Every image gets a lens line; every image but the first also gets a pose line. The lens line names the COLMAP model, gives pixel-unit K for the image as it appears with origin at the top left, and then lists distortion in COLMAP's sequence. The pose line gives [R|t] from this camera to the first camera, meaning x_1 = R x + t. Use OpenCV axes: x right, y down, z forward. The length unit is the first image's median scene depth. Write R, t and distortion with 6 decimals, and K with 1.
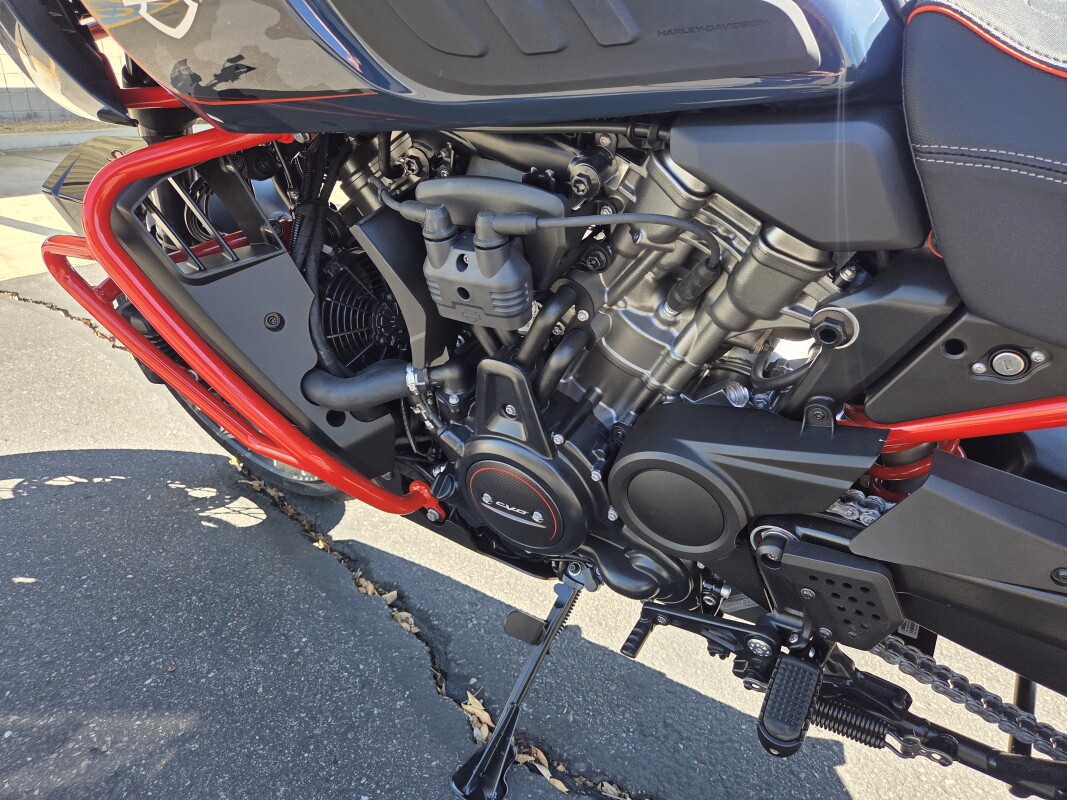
lens RADIAL K [[719.5, 0, 533.5], [0, 719.5, 400.0], [0, 0, 1]] dist [0.060965, -0.060028]
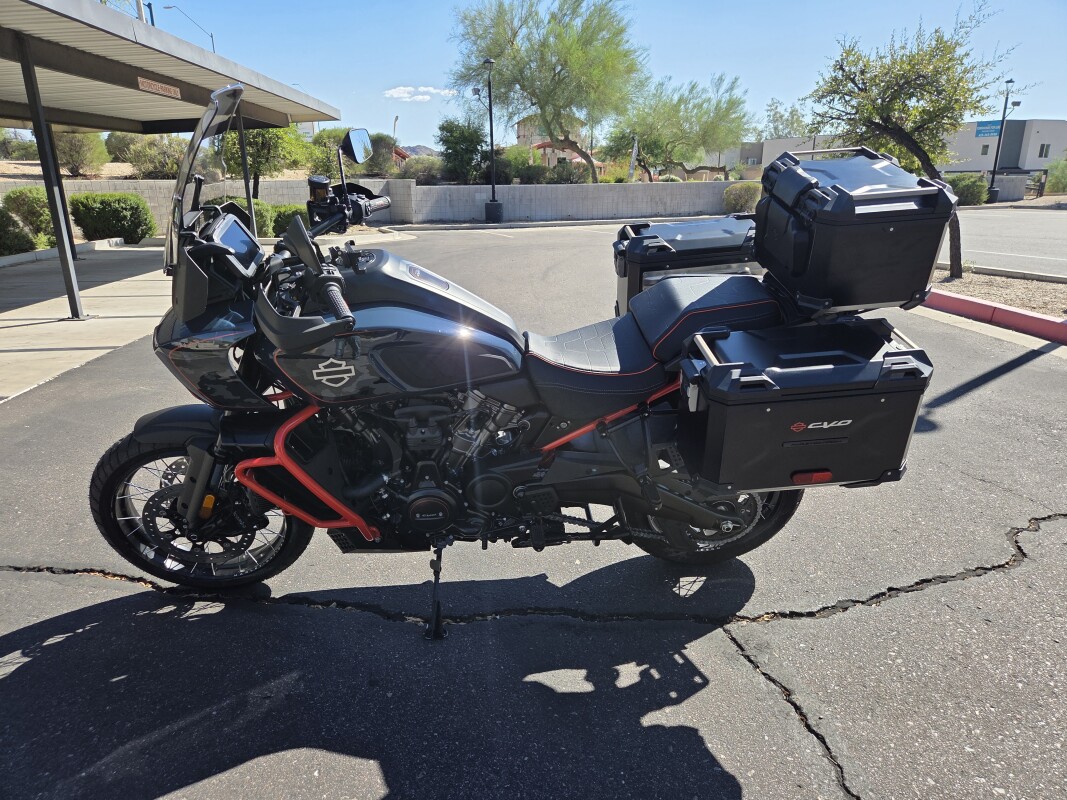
lens RADIAL K [[719.5, 0, 533.5], [0, 719.5, 400.0], [0, 0, 1]] dist [0.060965, -0.060028]
pose [[0.786040, -0.205231, 0.583114, -1.526888], [0.276365, 0.960433, -0.034511, -0.078535], [-0.552959, 0.188279, 0.811657, -1.868881]]
